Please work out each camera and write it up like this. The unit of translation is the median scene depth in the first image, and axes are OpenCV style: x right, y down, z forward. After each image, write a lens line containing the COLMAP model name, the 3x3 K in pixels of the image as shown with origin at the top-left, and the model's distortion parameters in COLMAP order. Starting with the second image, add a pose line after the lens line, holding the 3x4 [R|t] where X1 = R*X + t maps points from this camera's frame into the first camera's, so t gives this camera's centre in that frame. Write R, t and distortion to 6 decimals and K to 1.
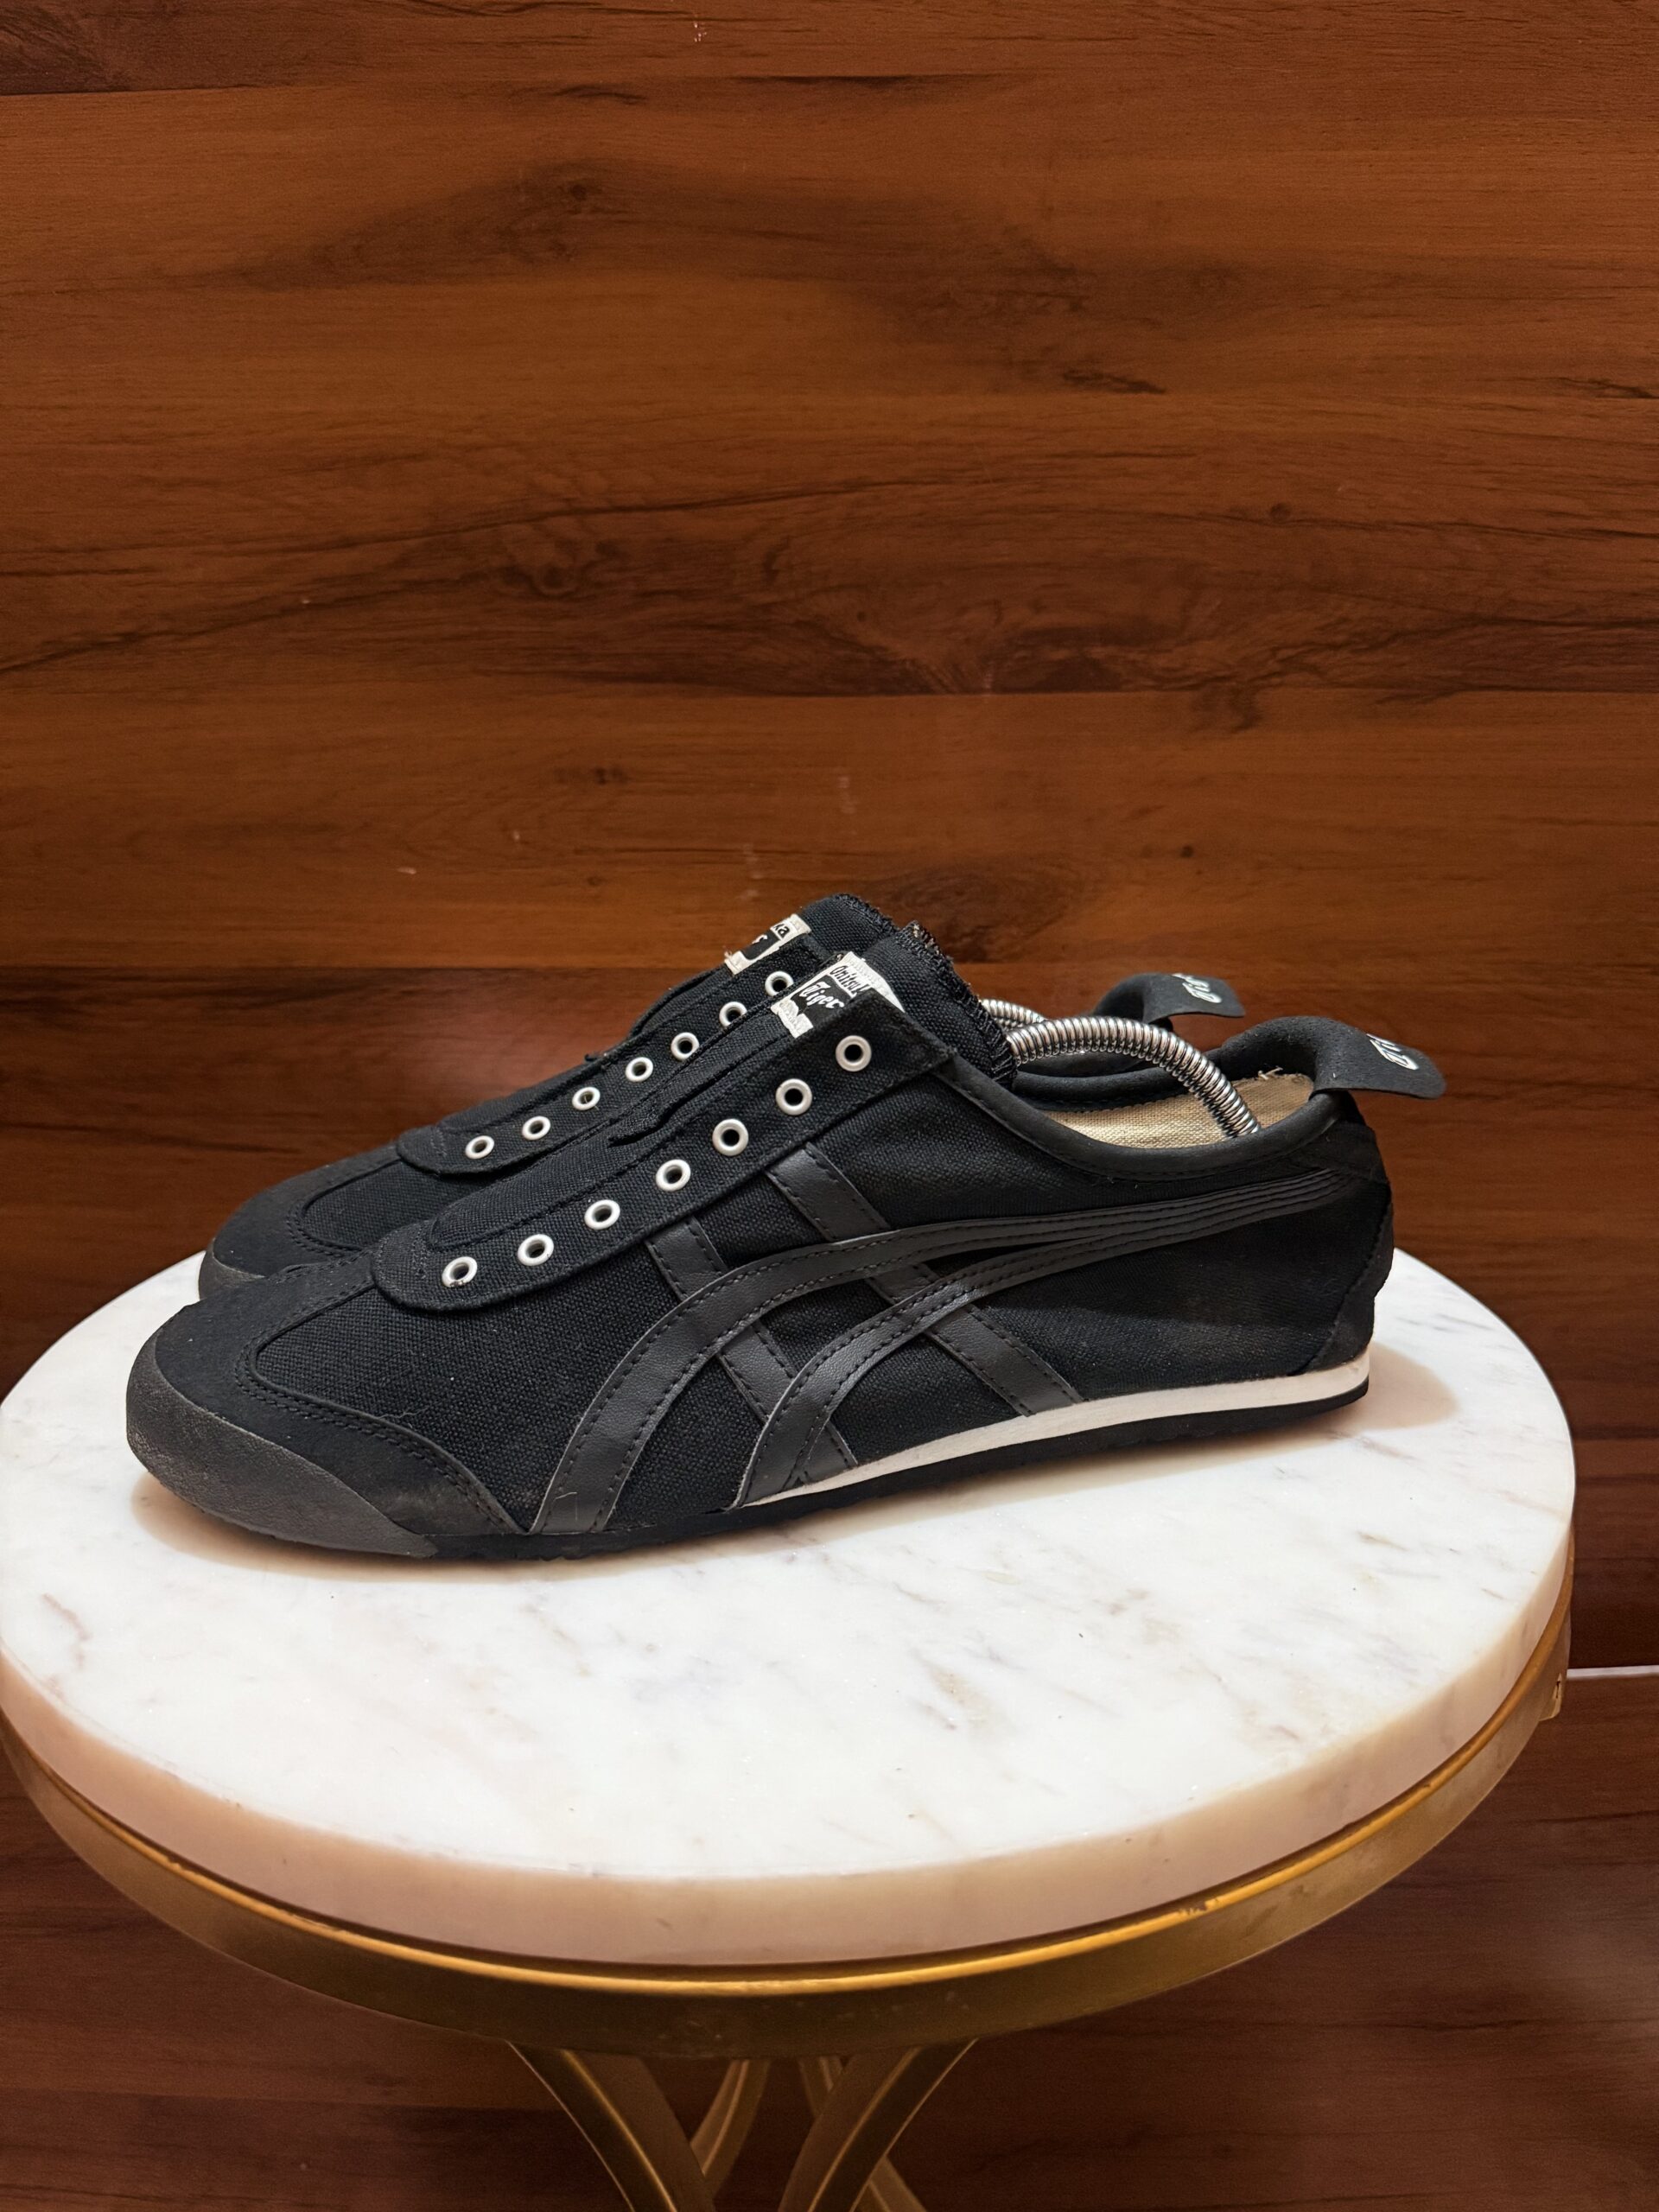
lens RADIAL K [[1543.2, 0, 819.7], [0, 1543.2, 1105.7], [0, 0, 1]] dist [0.153268, -0.254299]
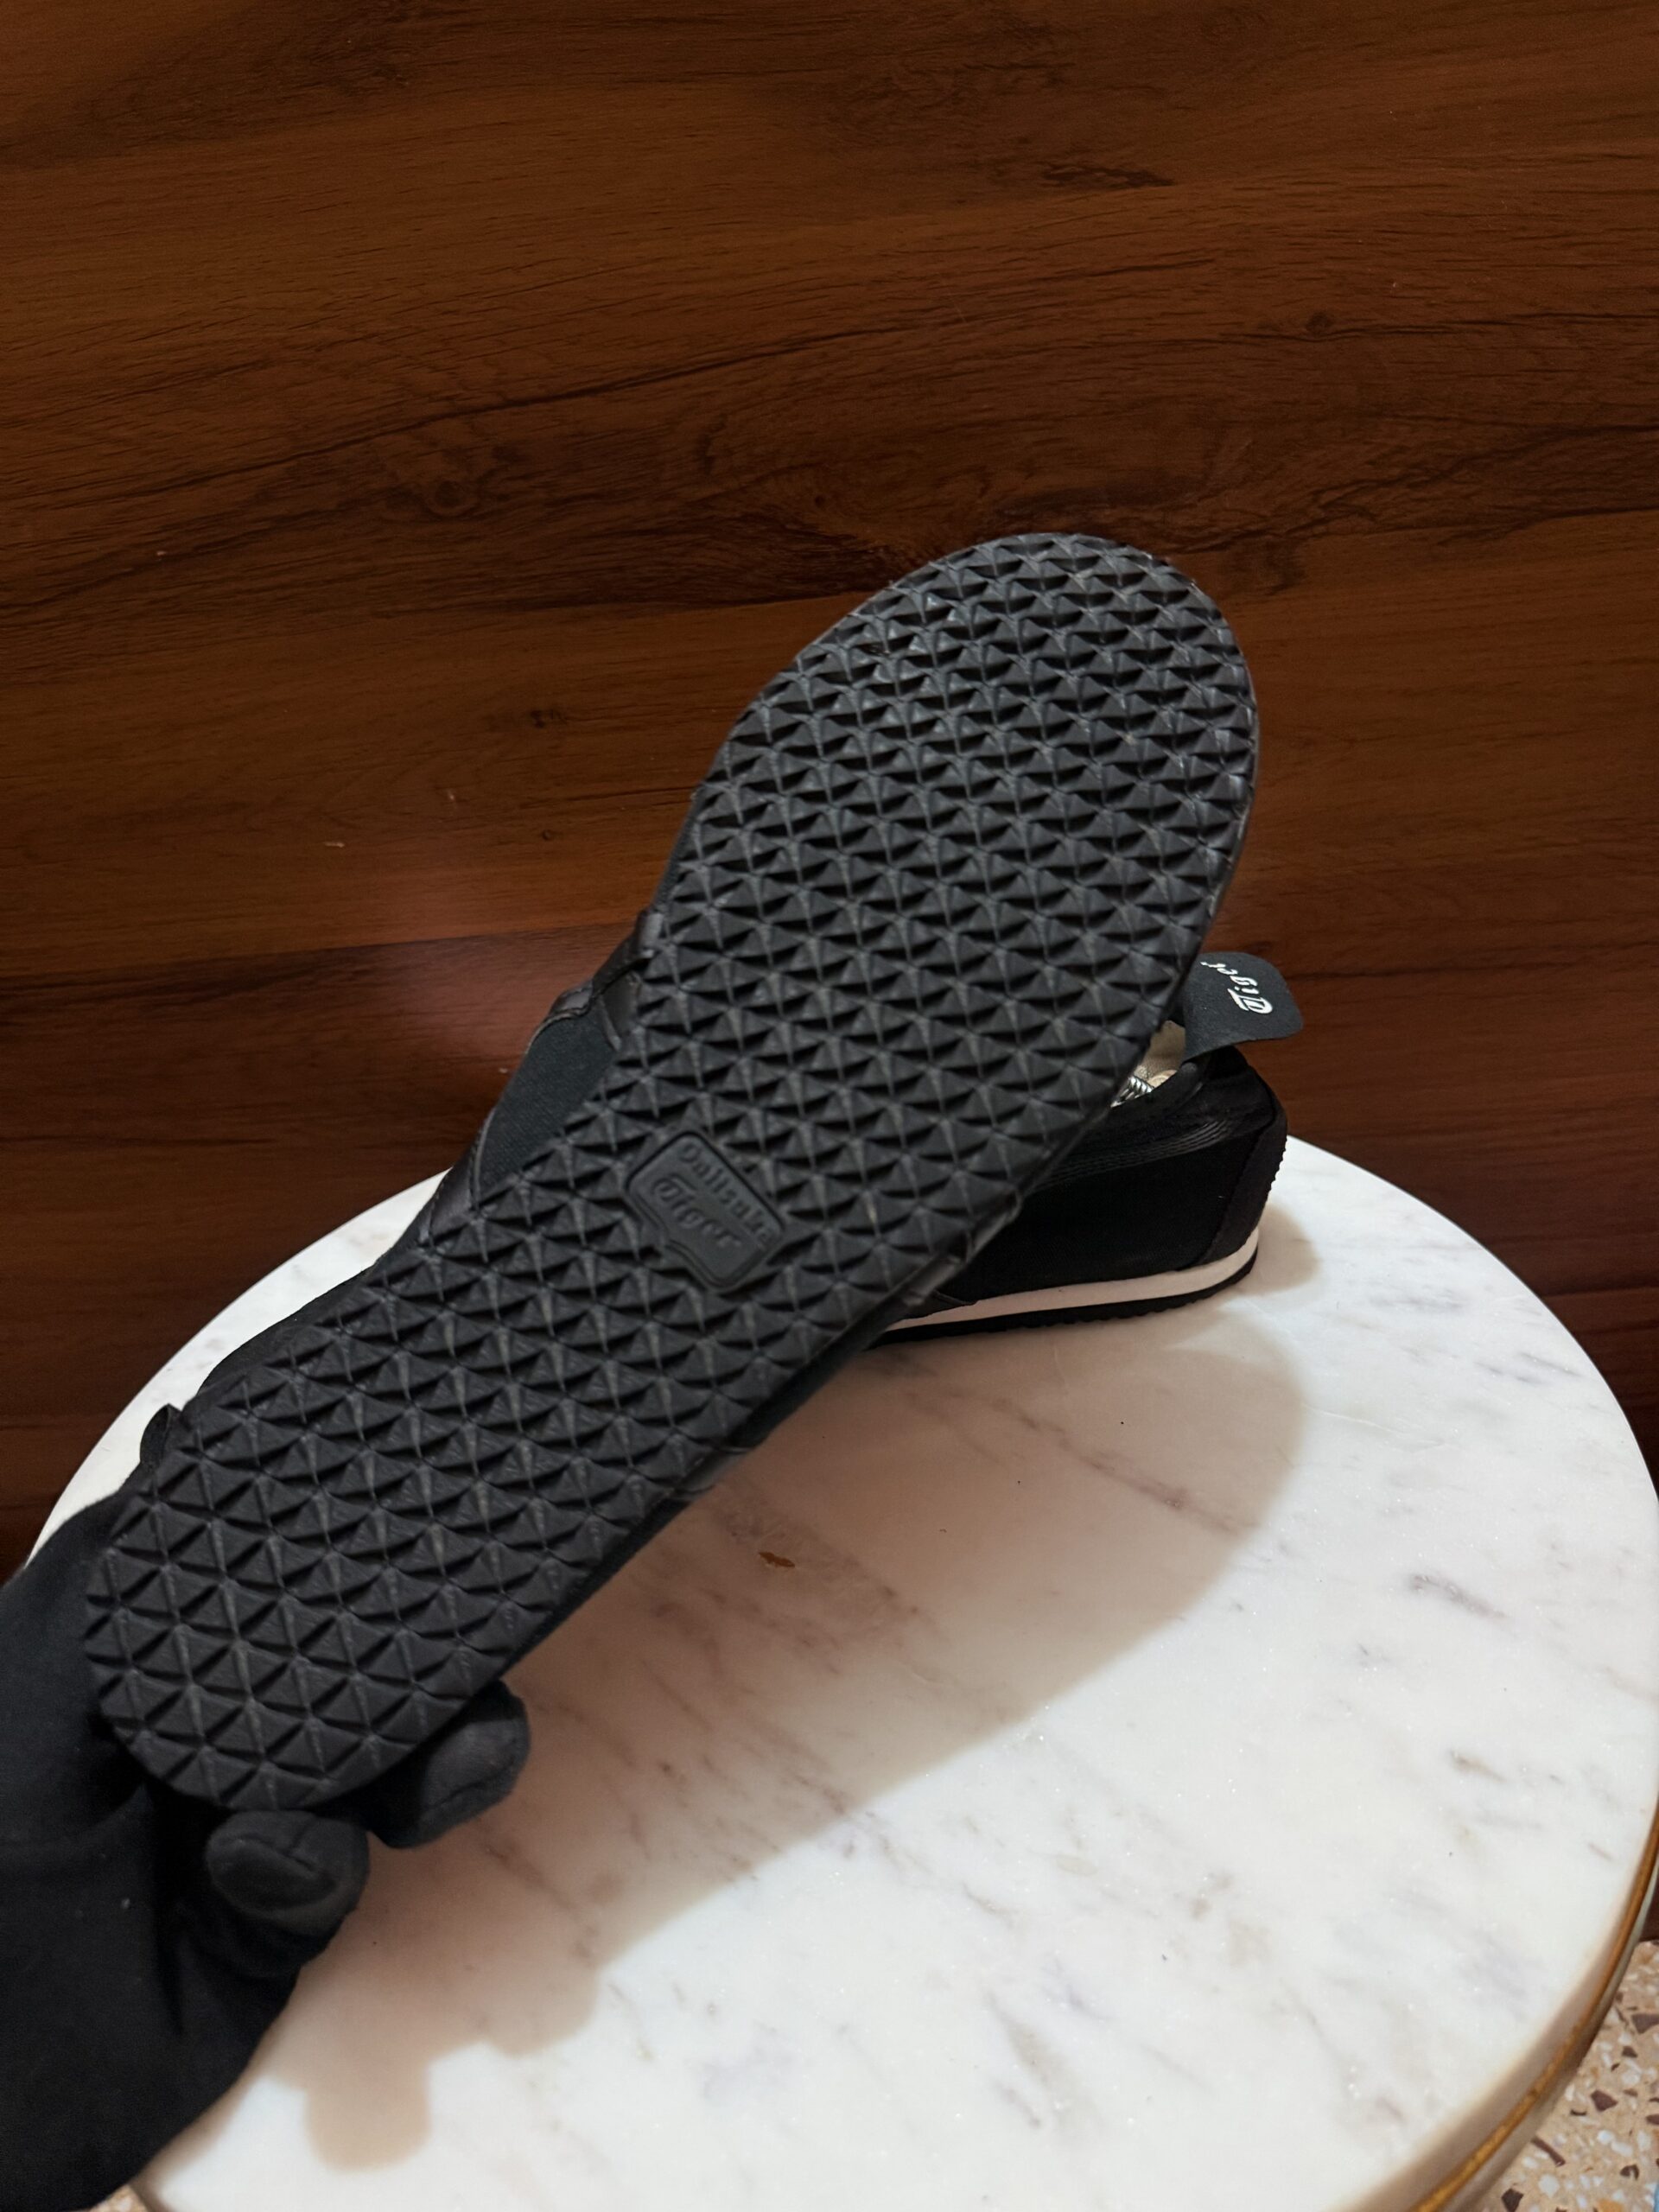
lens RADIAL K [[1573.6, 0, 831.0], [0, 1573.6, 1125.7], [0, 0, 1]] dist [0.067238, -0.066991]
pose [[0.995186, -0.095955, -0.019939, 0.017316], [0.097902, 0.964004, 0.247206, -0.201719], [-0.004499, -0.247968, 0.968758, 0.098666]]
